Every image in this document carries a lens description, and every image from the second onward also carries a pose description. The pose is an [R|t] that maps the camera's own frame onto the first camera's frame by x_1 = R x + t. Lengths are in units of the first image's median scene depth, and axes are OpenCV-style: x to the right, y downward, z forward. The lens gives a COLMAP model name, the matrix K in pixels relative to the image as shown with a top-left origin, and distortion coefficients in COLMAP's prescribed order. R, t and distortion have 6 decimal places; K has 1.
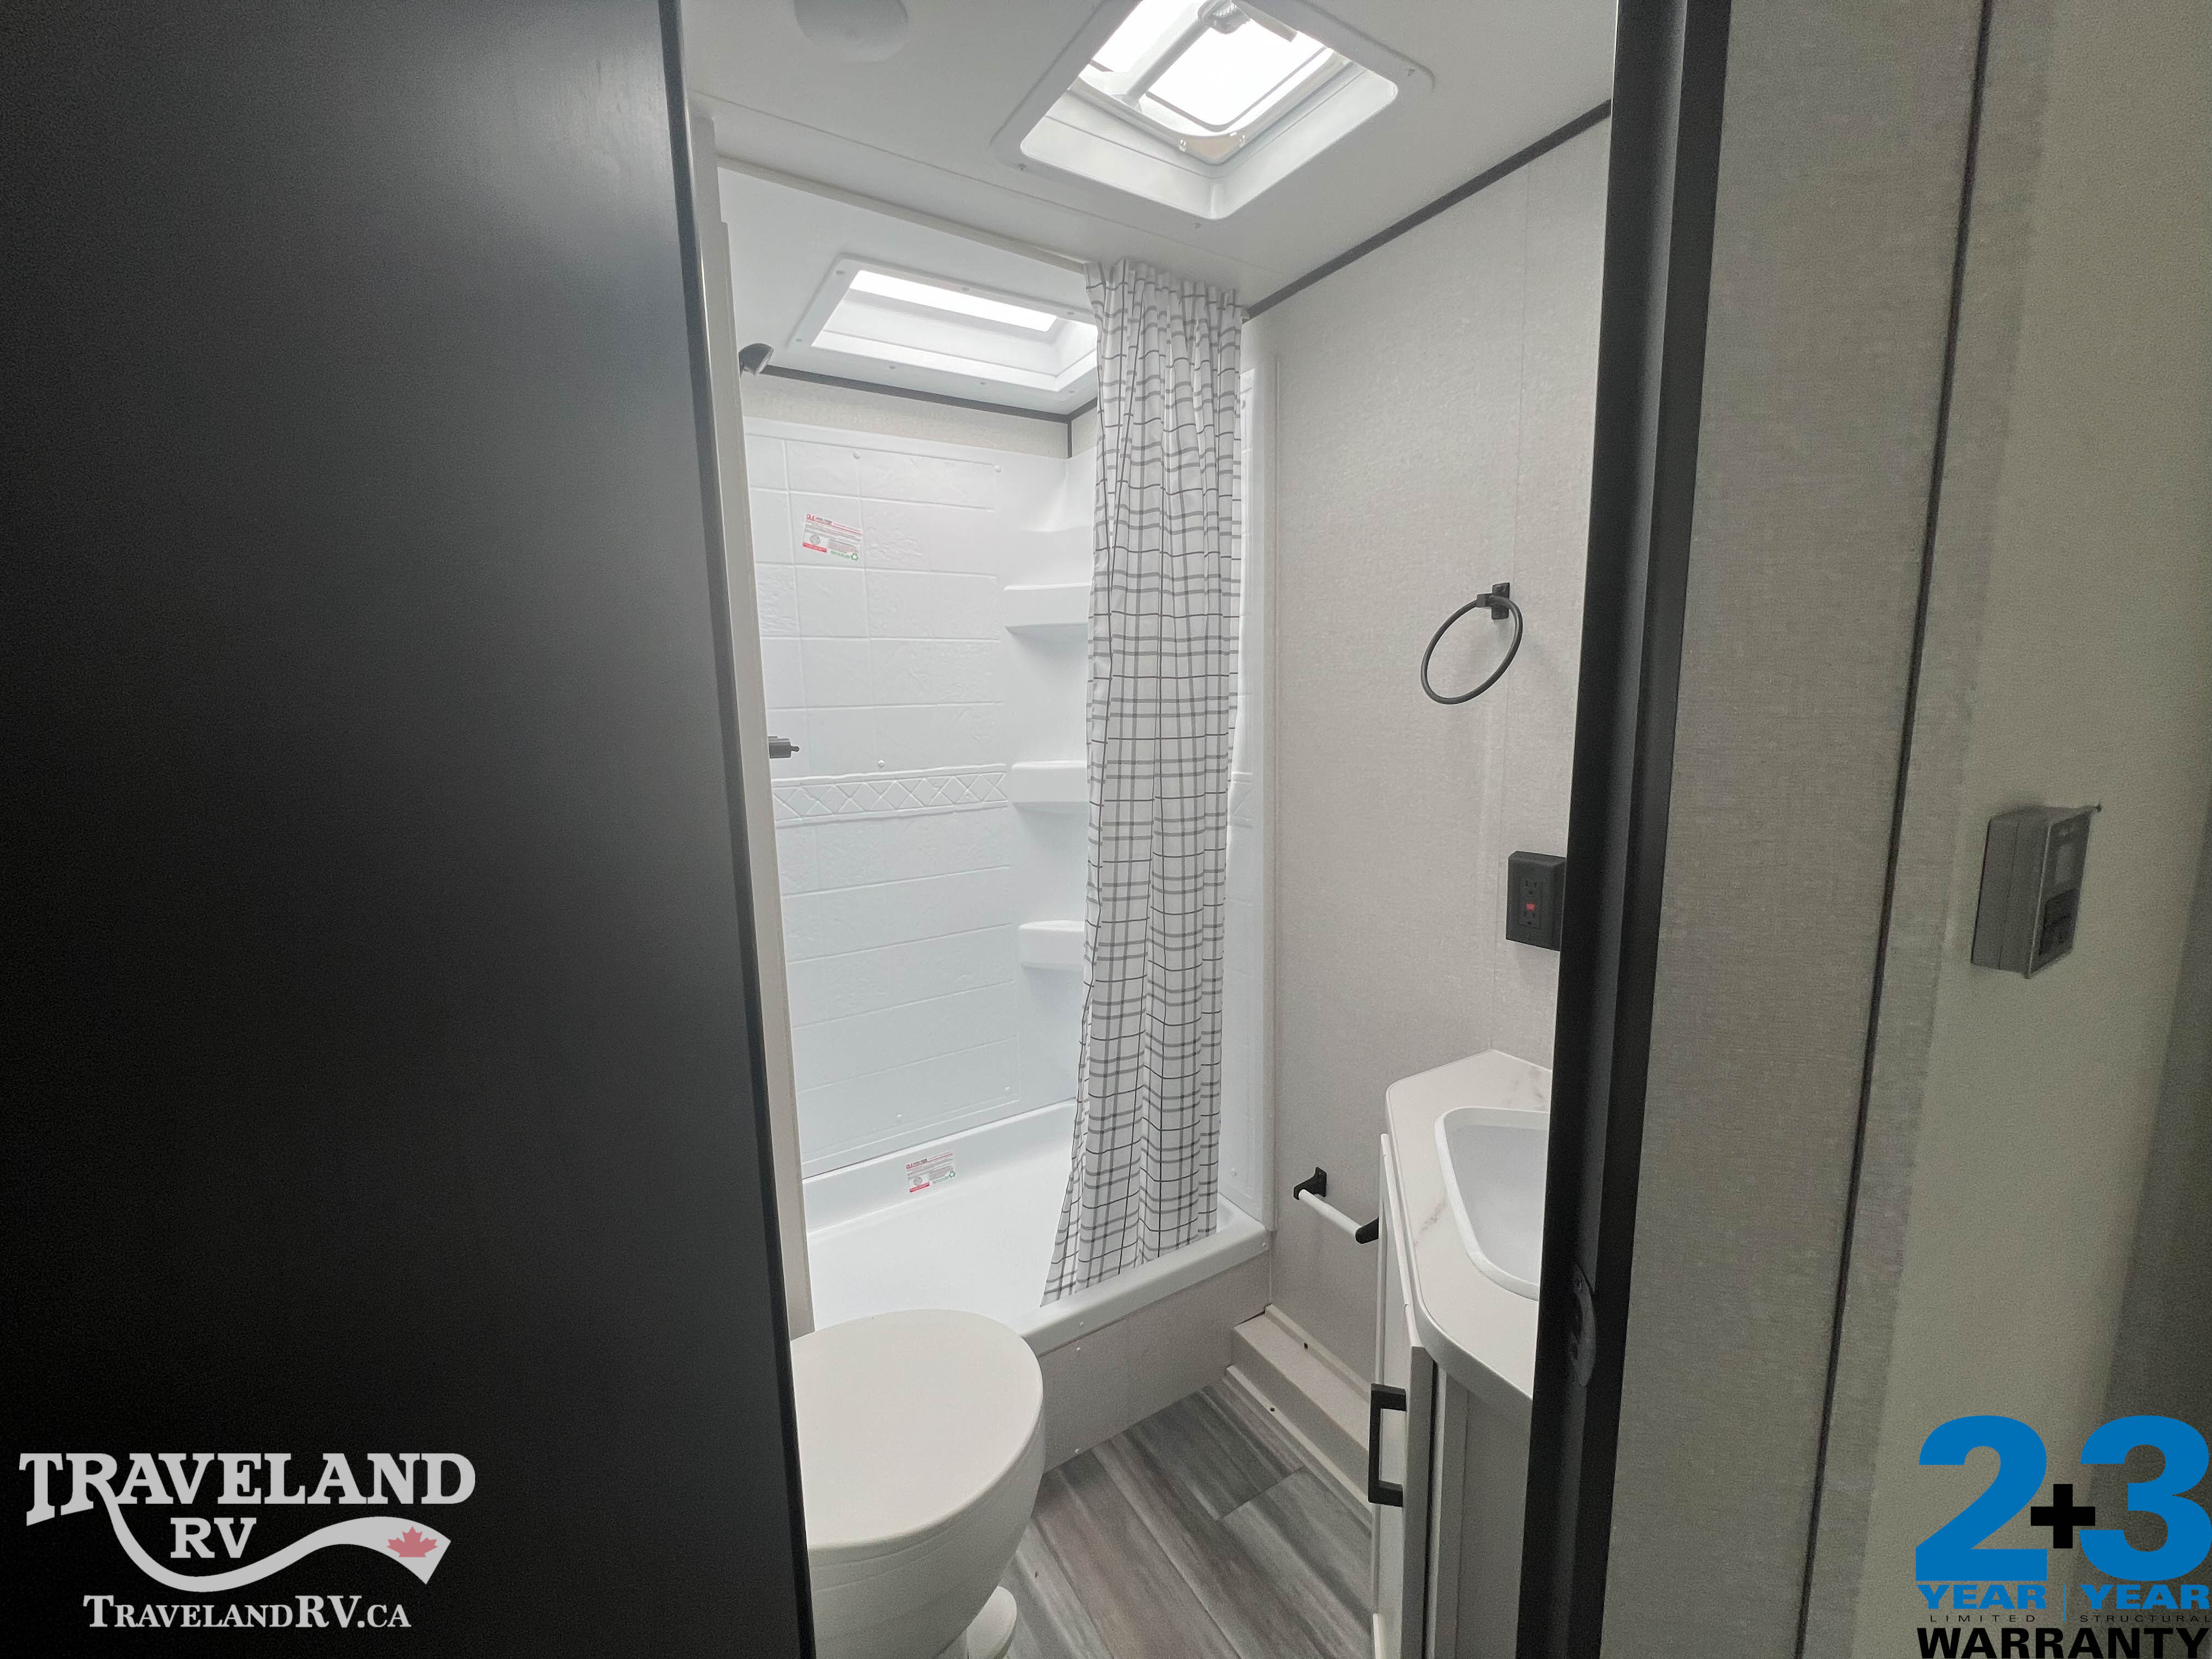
lens RADIAL K [[888.2, 0, 1106.2], [0, 888.2, 828.2], [0, 0, 1]] dist [-0.001174, 0.001200]
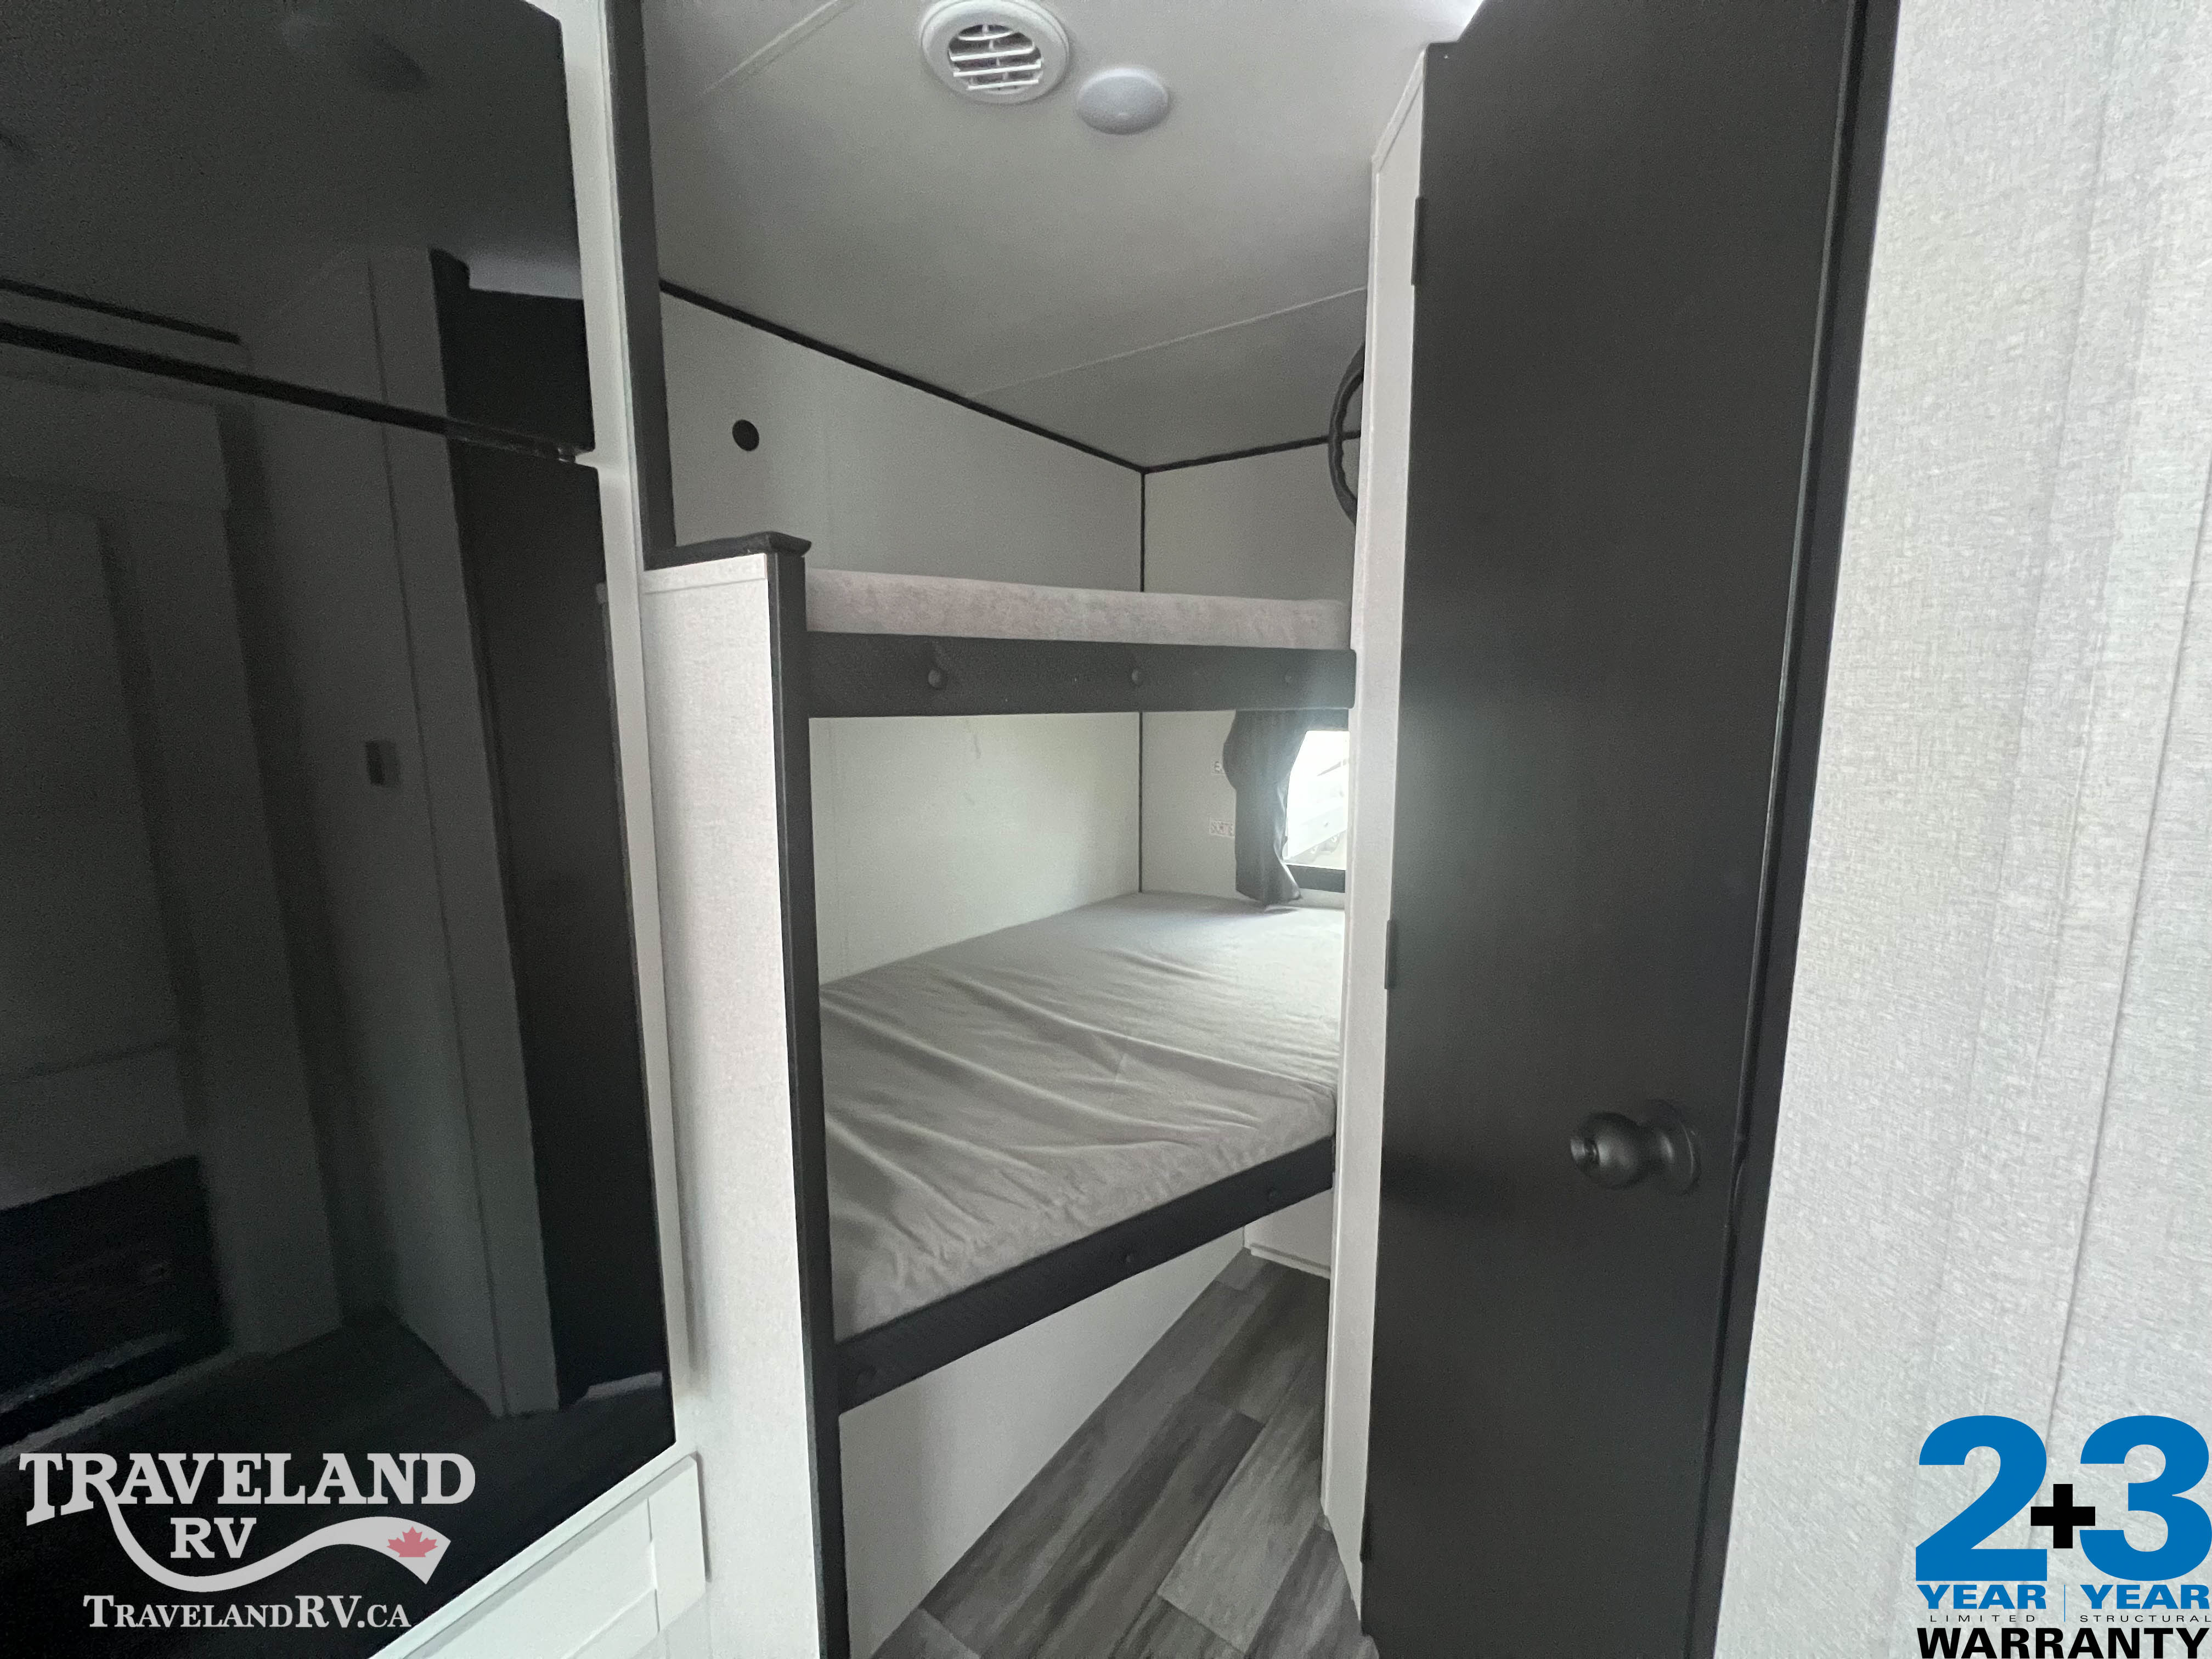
lens RADIAL K [[888.2, 0, 1110.6], [0, 888.2, 822.5], [0, 0, 1]] dist [-0.001174, 0.001200]
pose [[0.389563, 0.146956, -0.909200, 1.395273], [-0.141047, 0.985062, 0.098783, 0.083686], [0.910135, 0.089758, 0.404472, -0.365024]]
